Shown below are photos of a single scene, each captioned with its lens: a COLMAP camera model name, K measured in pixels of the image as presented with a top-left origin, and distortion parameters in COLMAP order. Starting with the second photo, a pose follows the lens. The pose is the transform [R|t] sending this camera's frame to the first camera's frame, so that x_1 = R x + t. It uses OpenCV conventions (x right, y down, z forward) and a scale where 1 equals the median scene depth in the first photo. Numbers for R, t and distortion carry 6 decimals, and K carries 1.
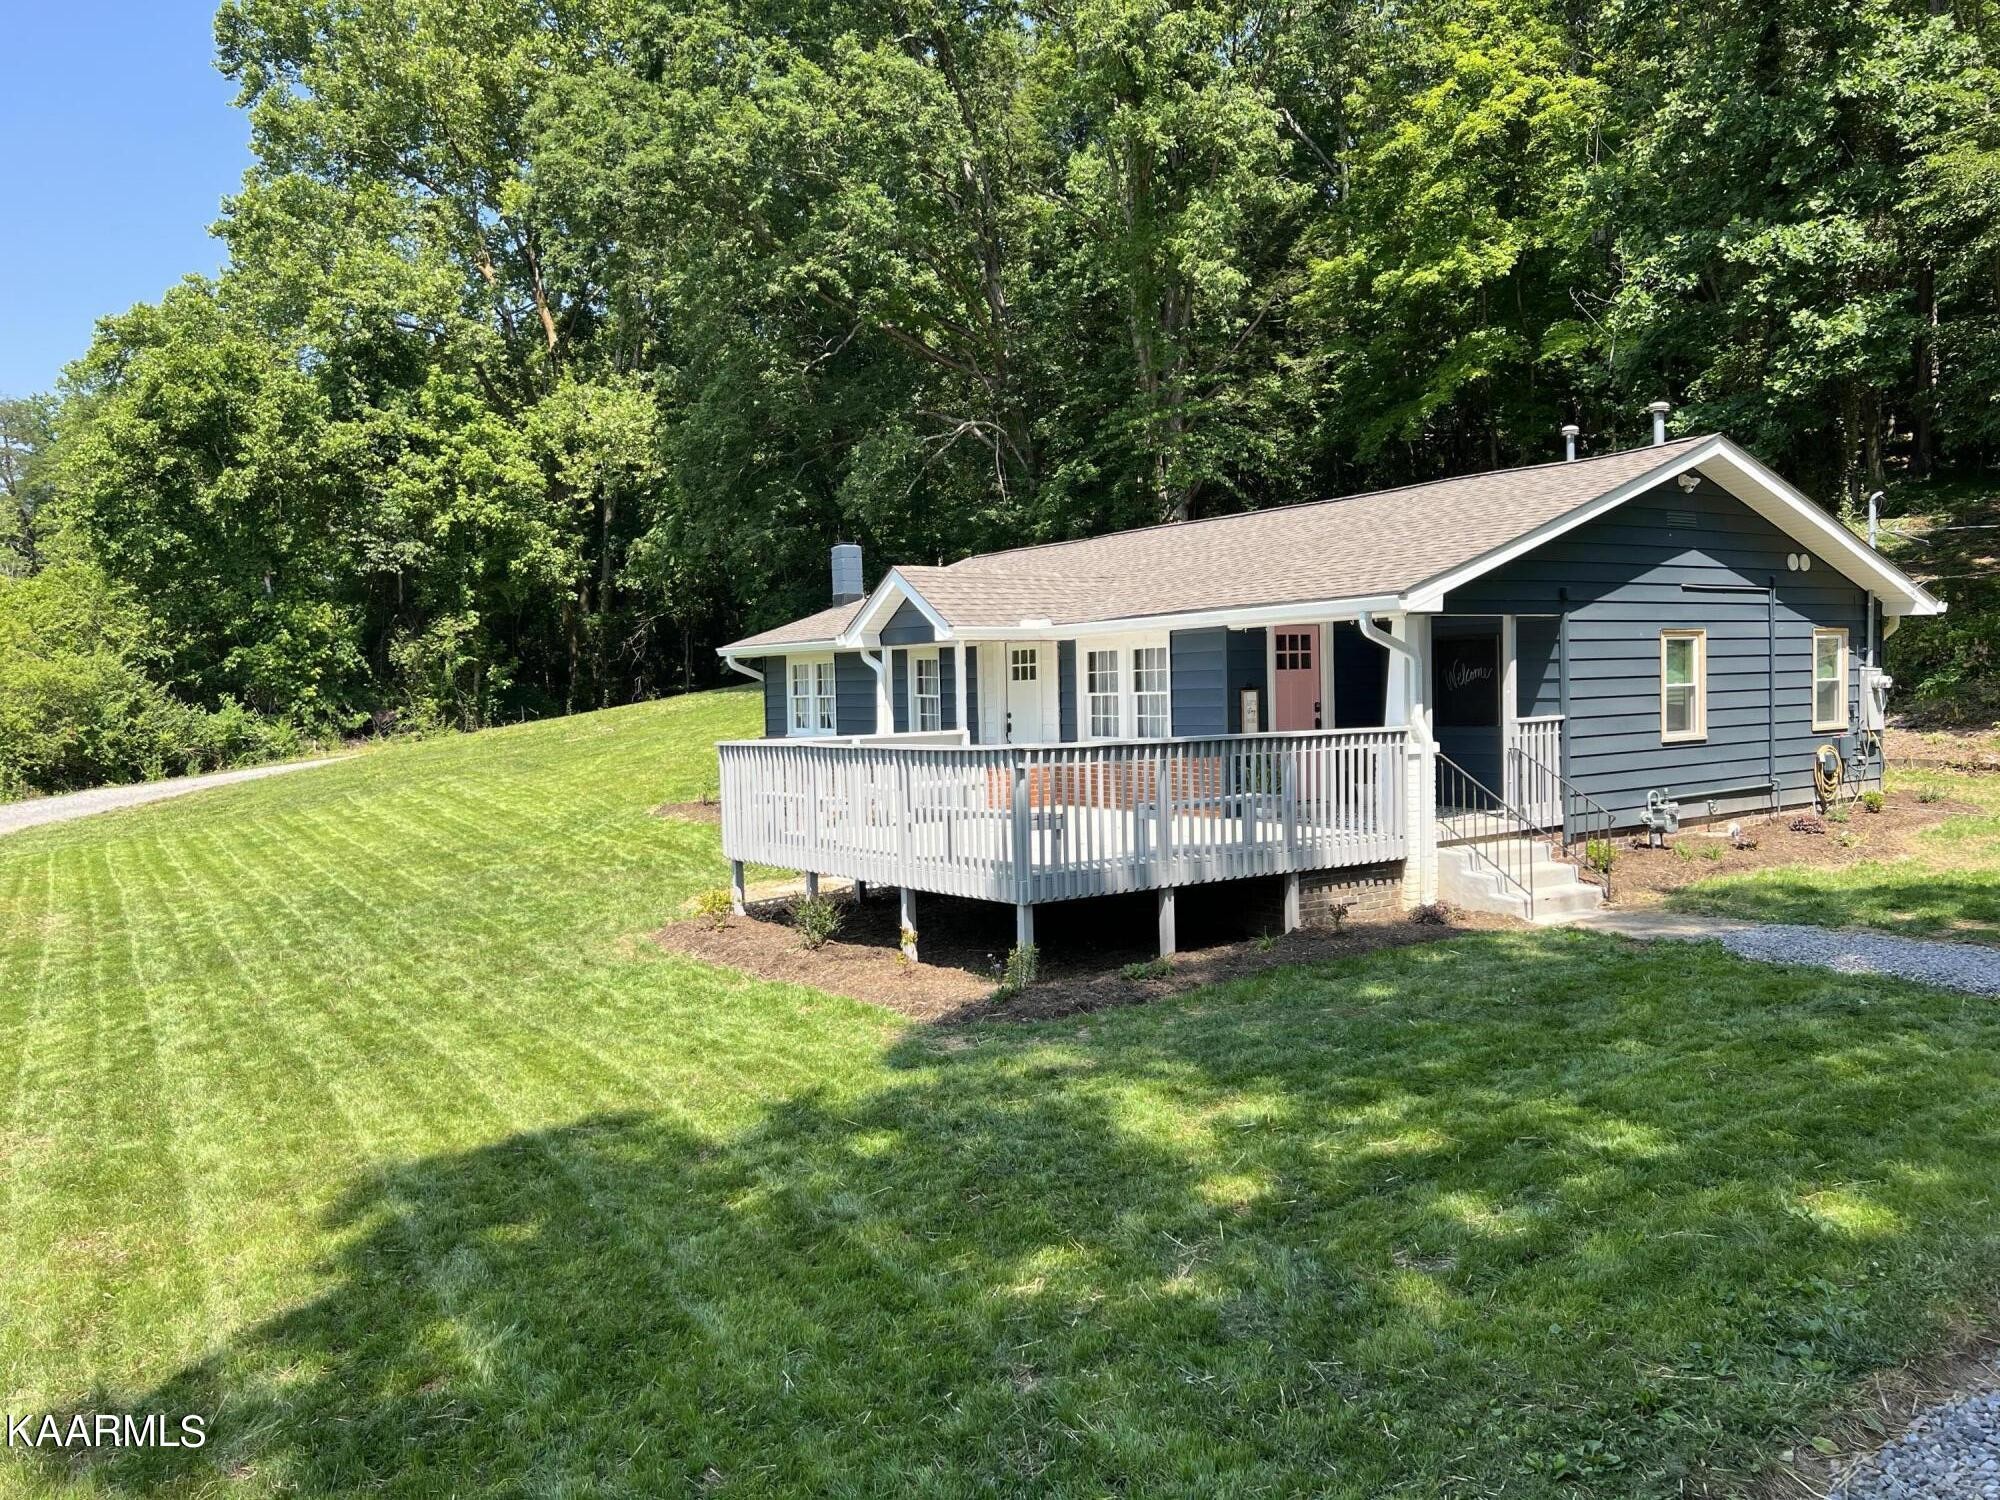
lens RADIAL K [[1531.1, 0, 950.1], [0, 1531.1, 753.8], [0, 0, 1]] dist [0.040058, -0.037123]
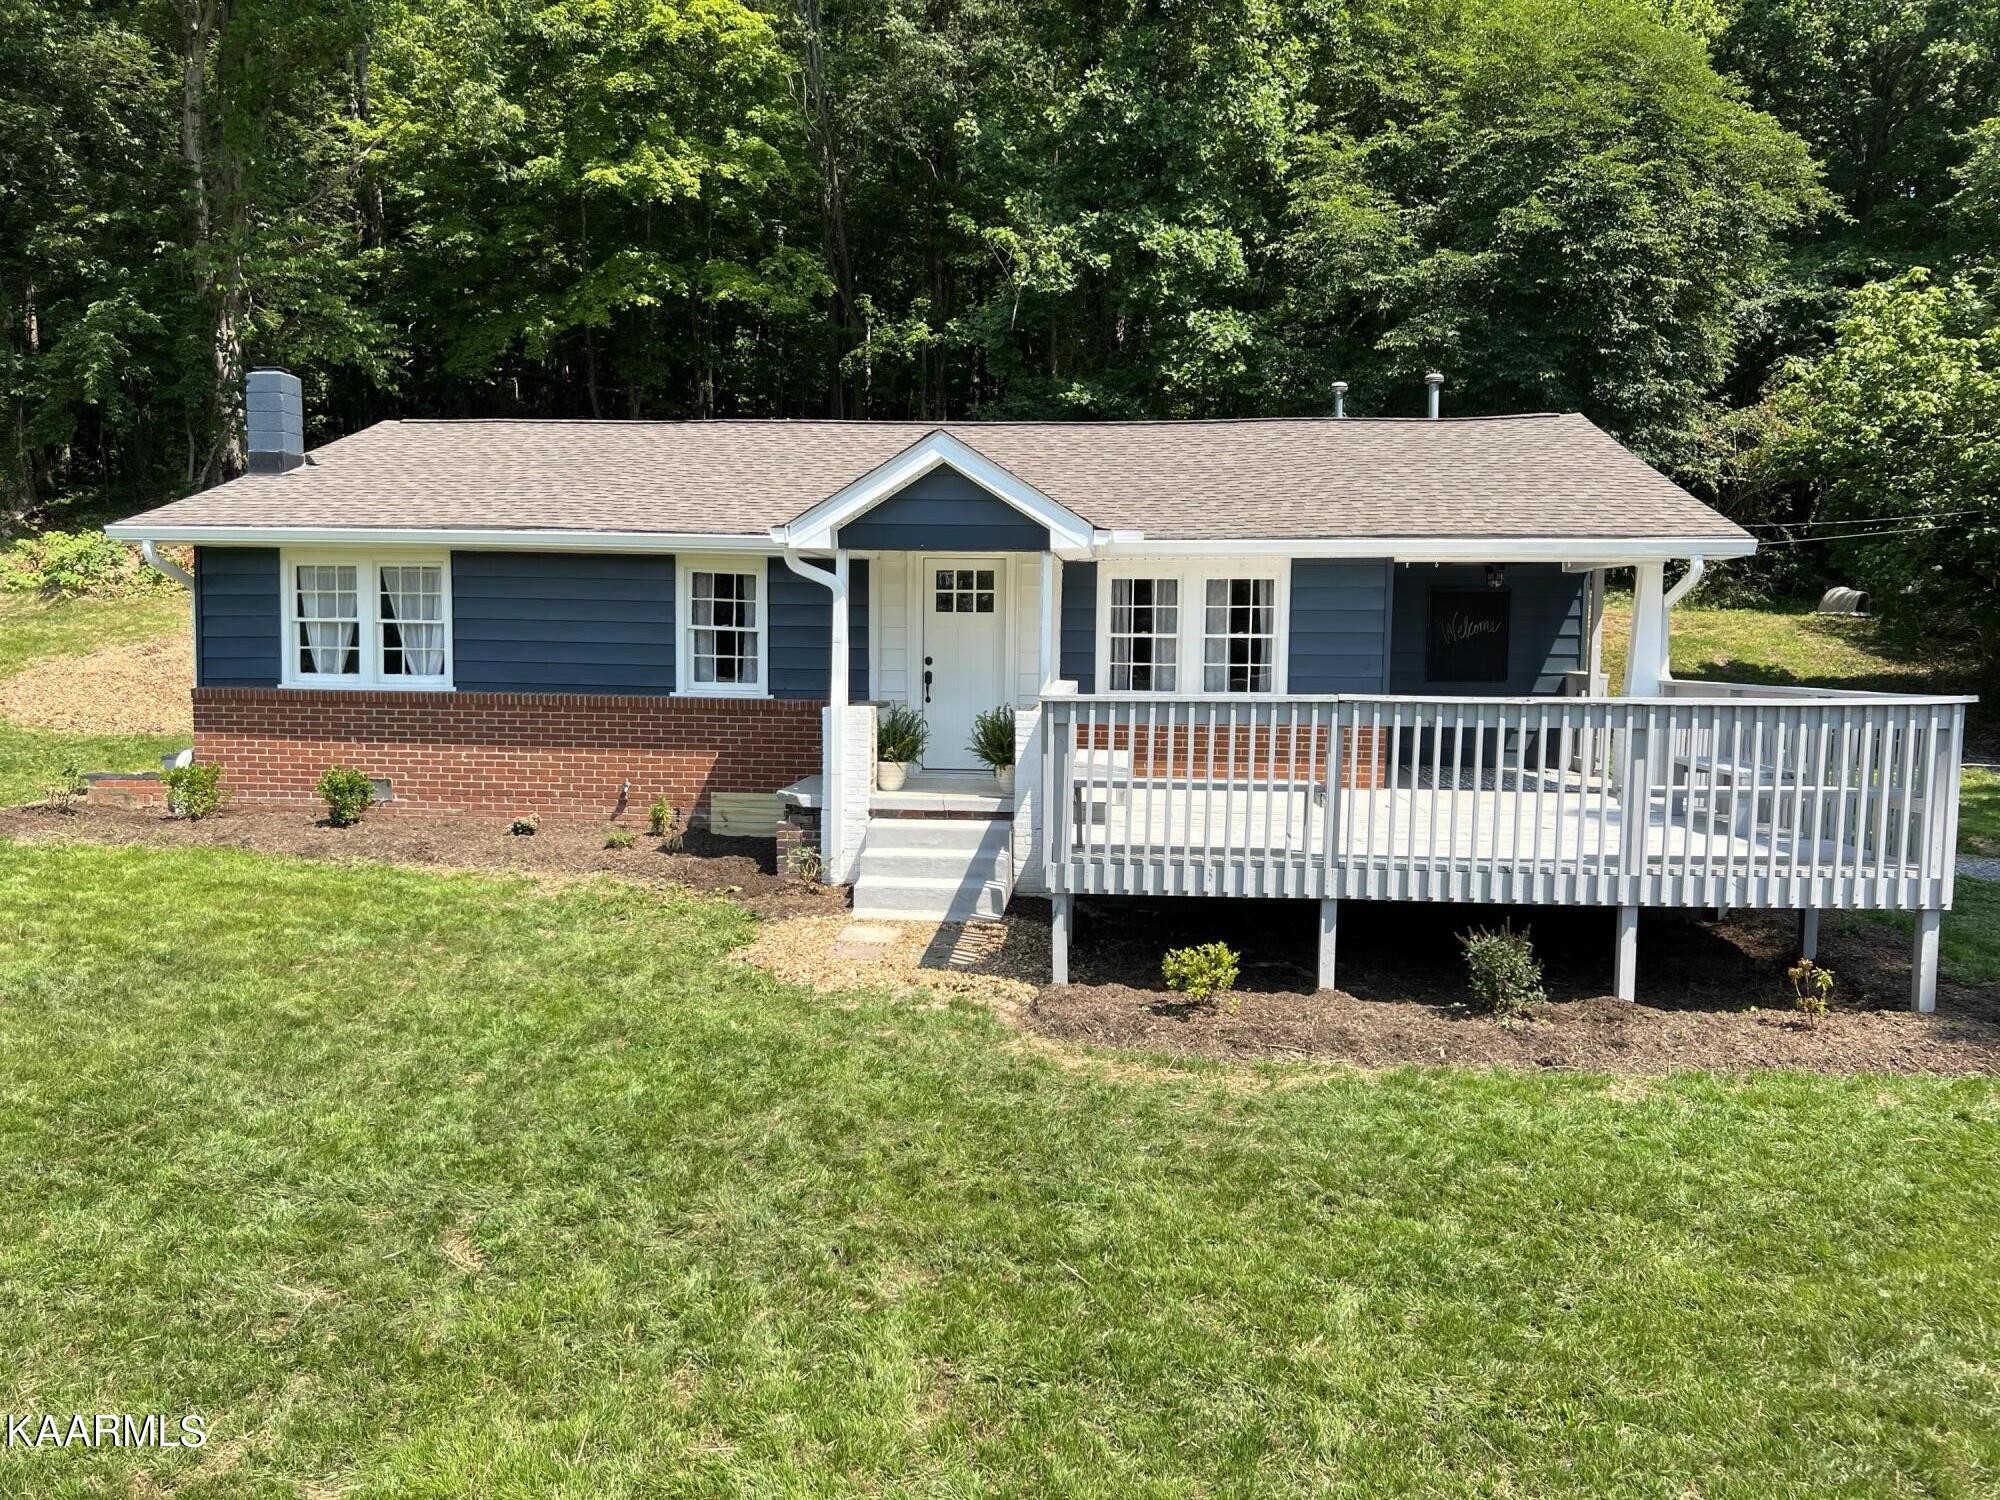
lens RADIAL K [[1482.4, 0, 997.9], [0, 1482.4, 770.8], [0, 0, 1]] dist [0.044381, -0.045187]
pose [[0.635913, -0.038994, 0.770775, -0.259289], [0.004412, 0.998890, 0.046895, -0.002957], [-0.771748, -0.026420, 0.635380, 0.283102]]
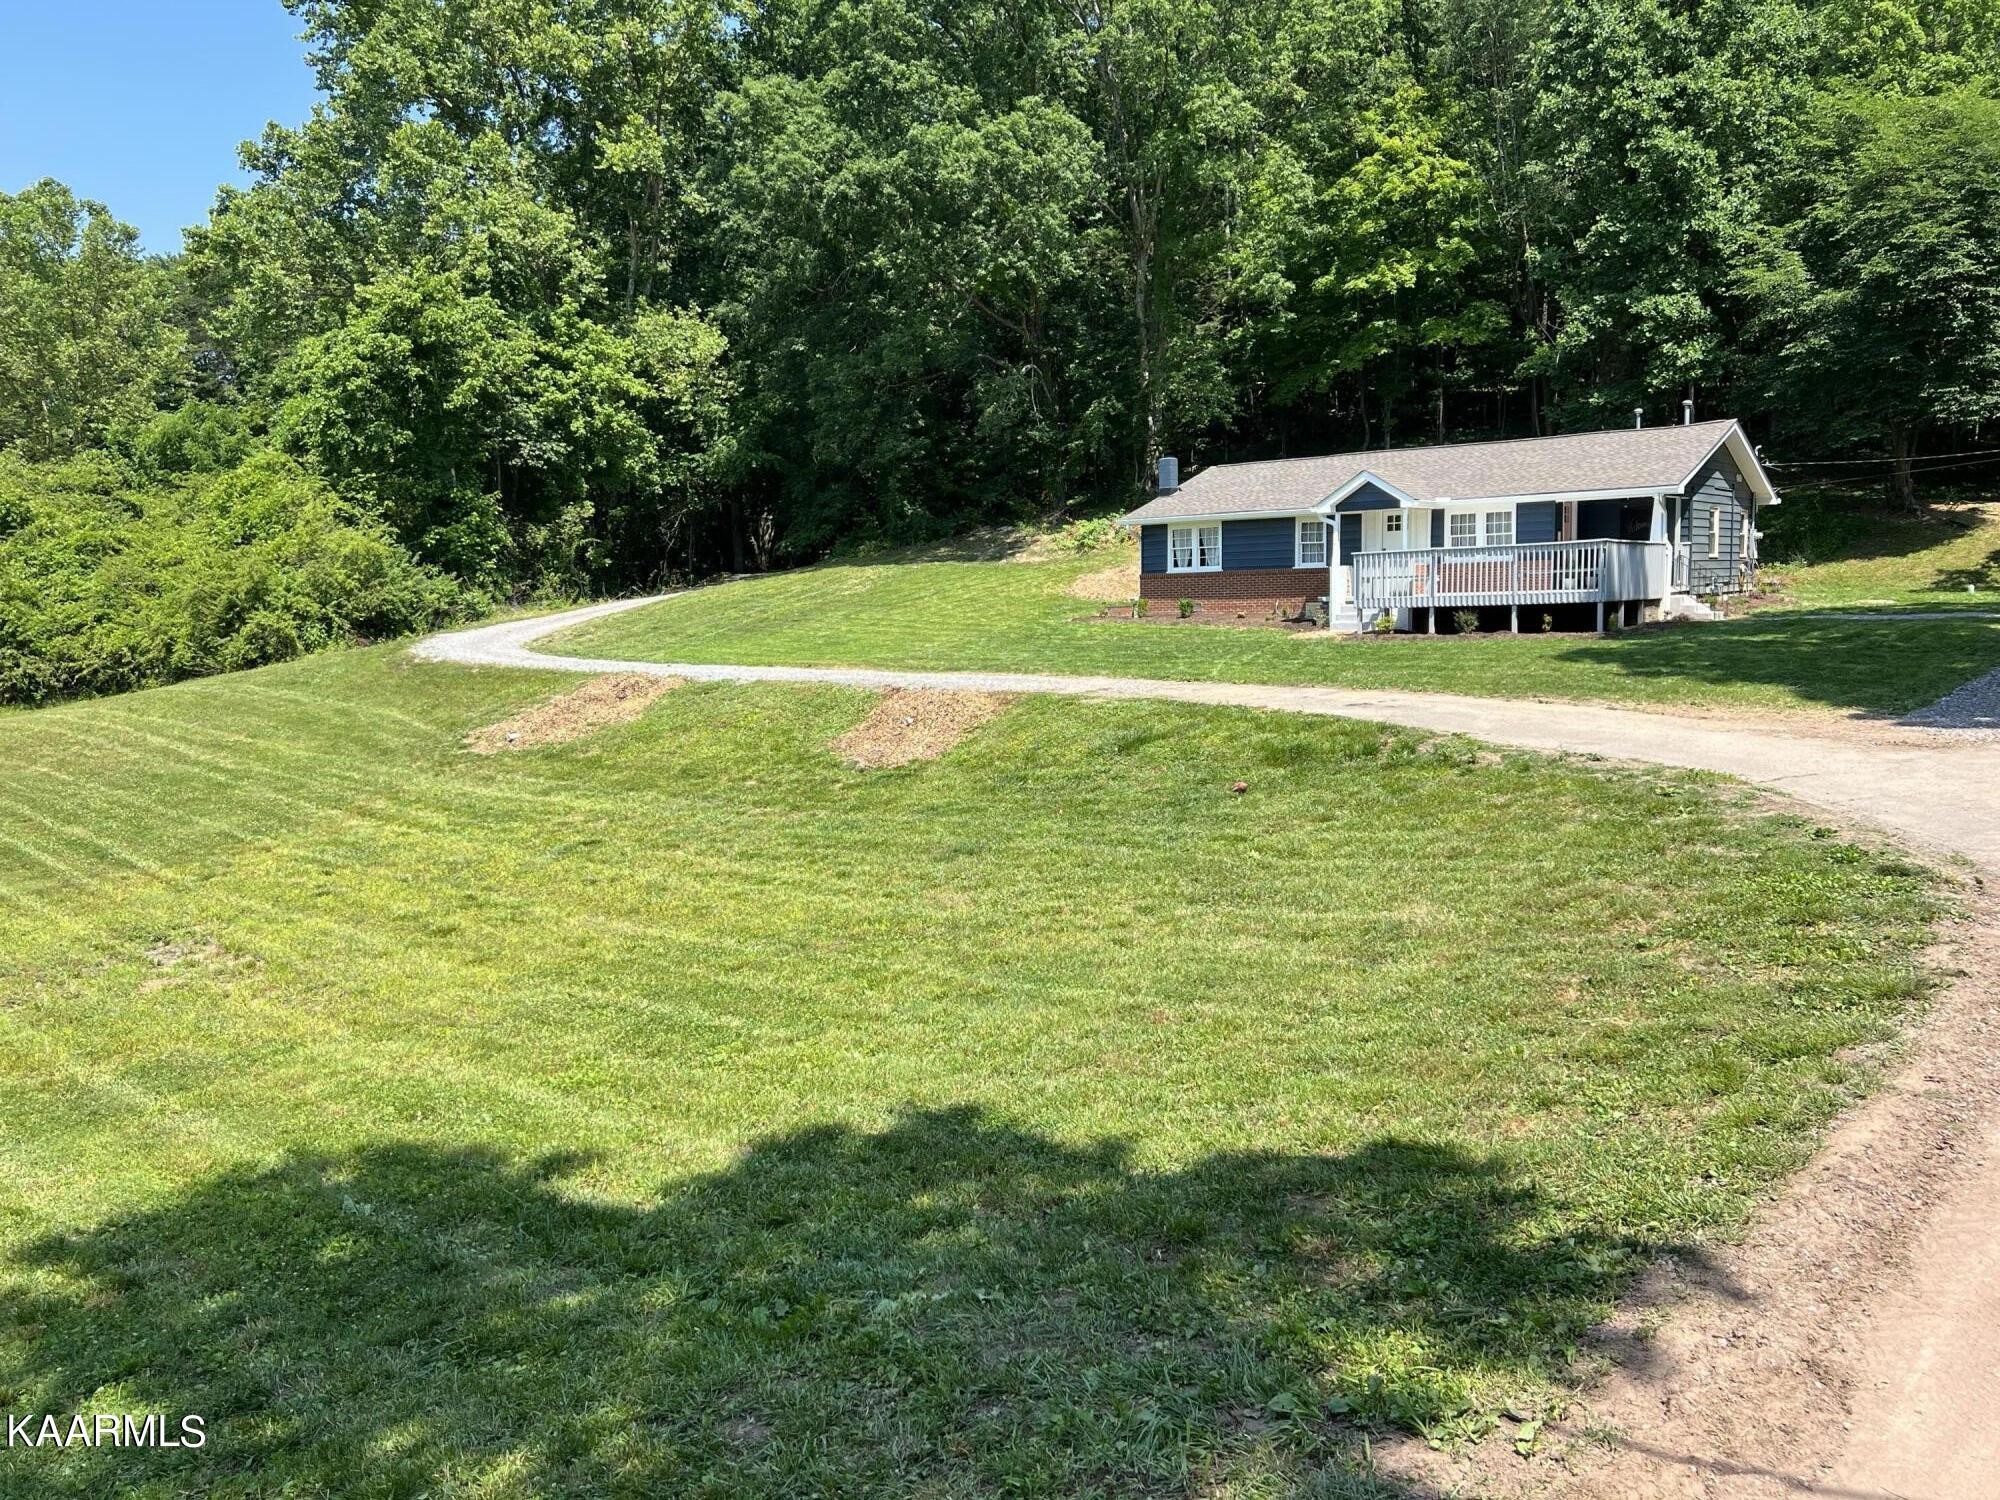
lens RADIAL K [[1482.4, 0, 997.9], [0, 1482.4, 770.8], [0, 0, 1]] dist [0.044381, -0.045187]
pose [[0.953891, -0.038730, 0.297644, -0.534681], [0.016826, 0.996981, 0.075804, 0.054886], [-0.299681, -0.067300, 0.951663, -0.353631]]
